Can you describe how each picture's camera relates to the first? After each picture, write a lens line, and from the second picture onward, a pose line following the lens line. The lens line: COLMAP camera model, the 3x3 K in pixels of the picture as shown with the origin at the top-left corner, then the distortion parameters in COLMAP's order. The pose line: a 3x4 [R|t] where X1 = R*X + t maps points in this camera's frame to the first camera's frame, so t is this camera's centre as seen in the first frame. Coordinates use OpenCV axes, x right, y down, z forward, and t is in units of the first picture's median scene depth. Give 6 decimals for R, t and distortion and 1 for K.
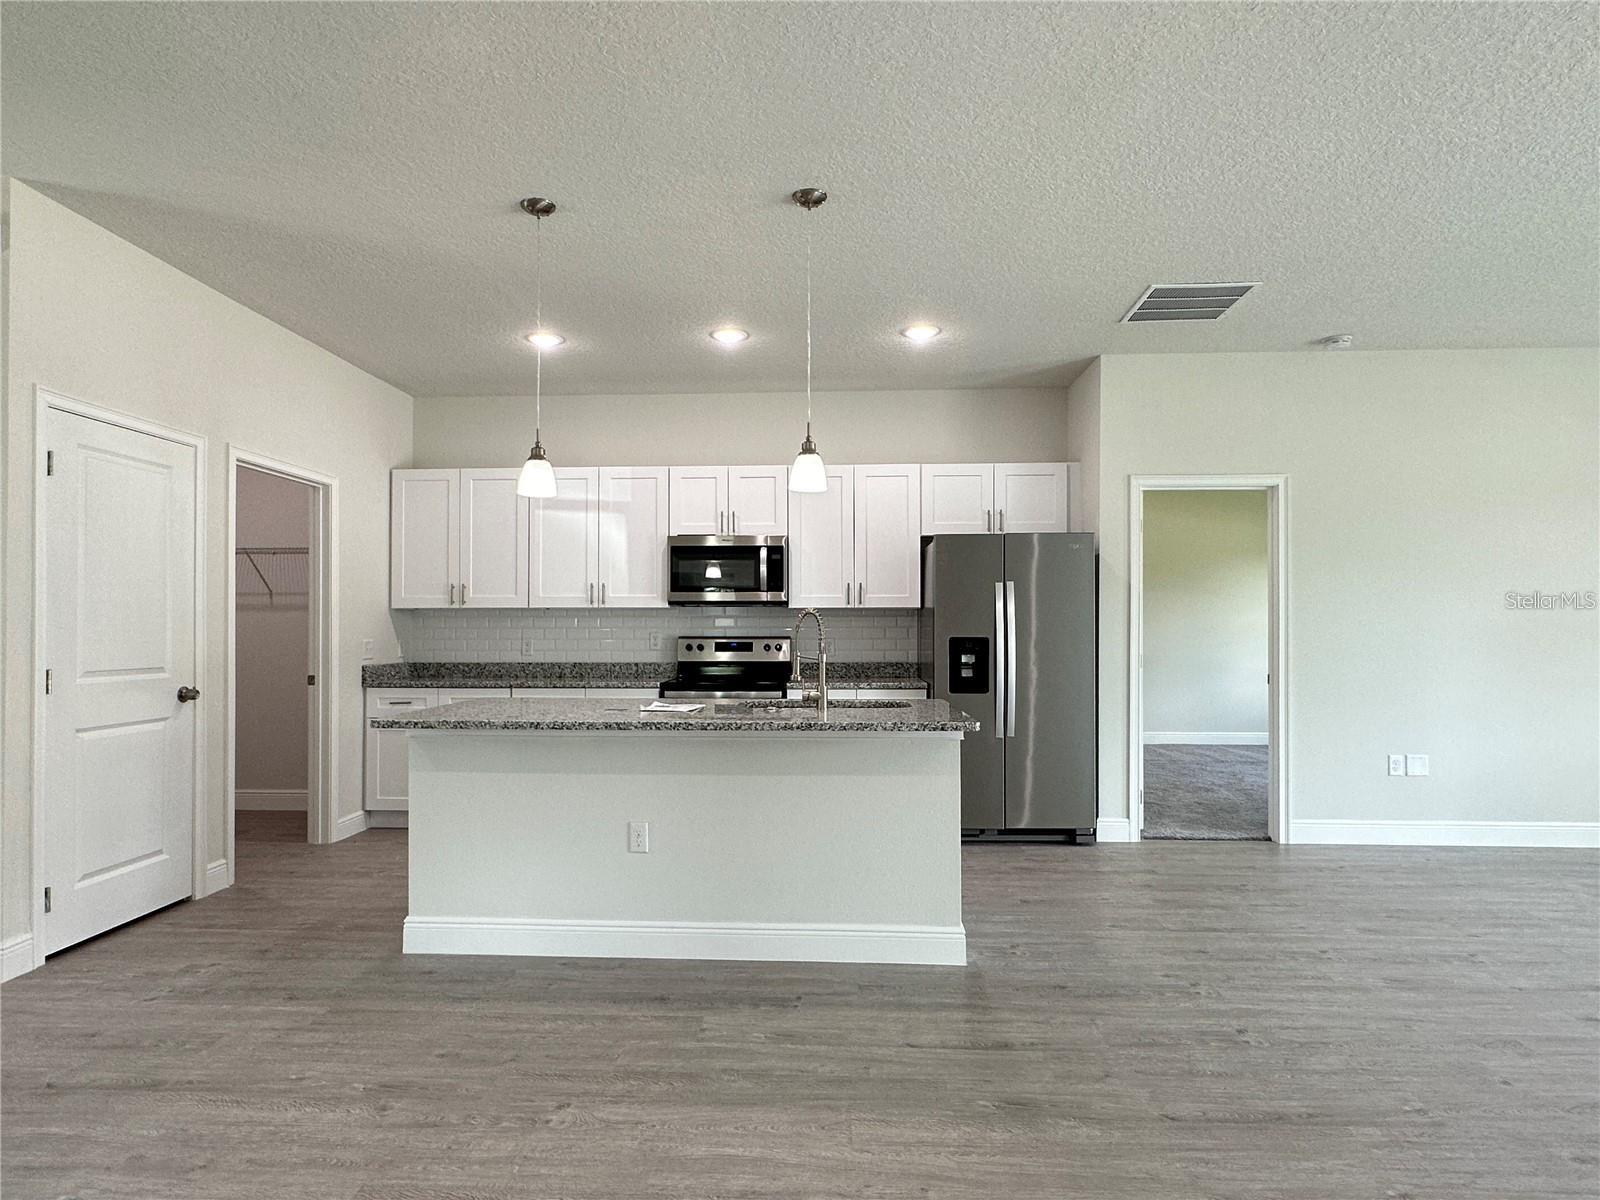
lens RADIAL K [[900.2, 0, 795.7], [0, 900.2, 630.2], [0, 0, 1]] dist [0.002396, -0.001653]
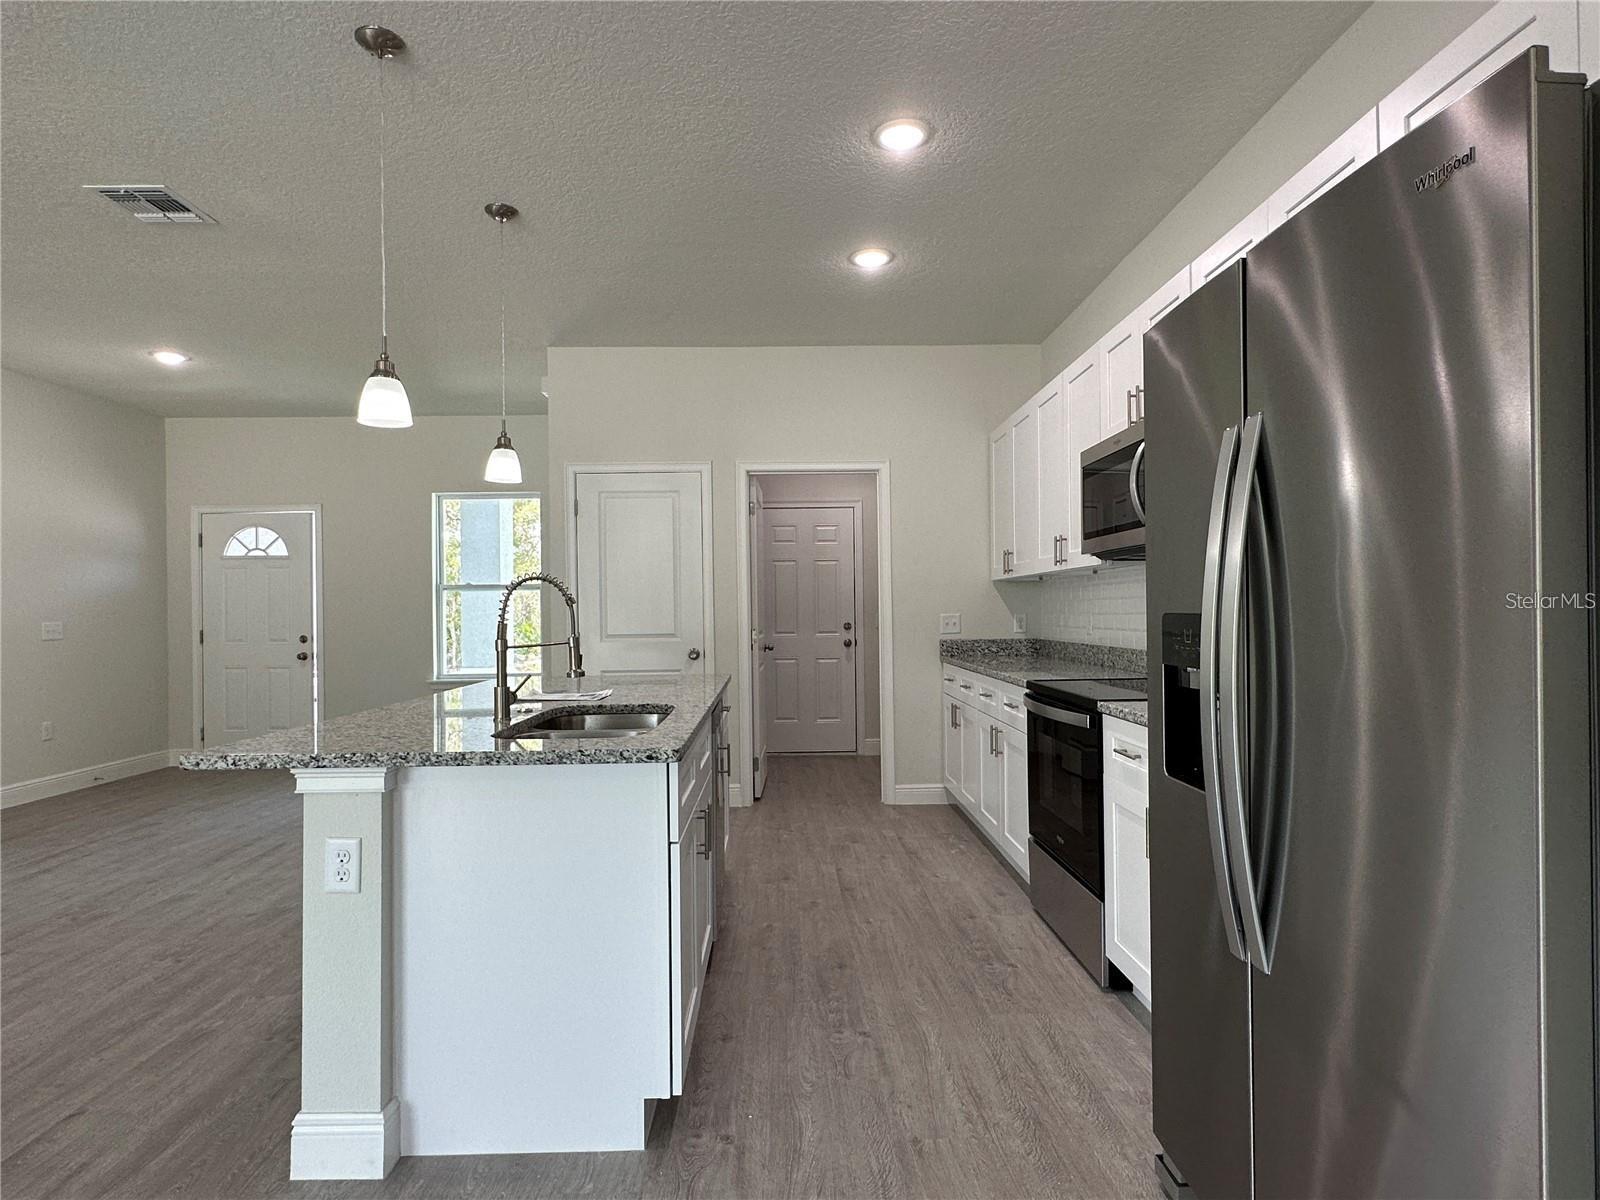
lens RADIAL K [[852.1, 0, 789.0], [0, 852.1, 608.4], [0, 0, 1]] dist [-0.001499, 0.000071]
pose [[0.065970, -0.001218, -0.997821, 0.701149], [0.011921, 0.999929, -0.000432, 0.004412], [0.997750, -0.011867, 0.065980, 1.188369]]
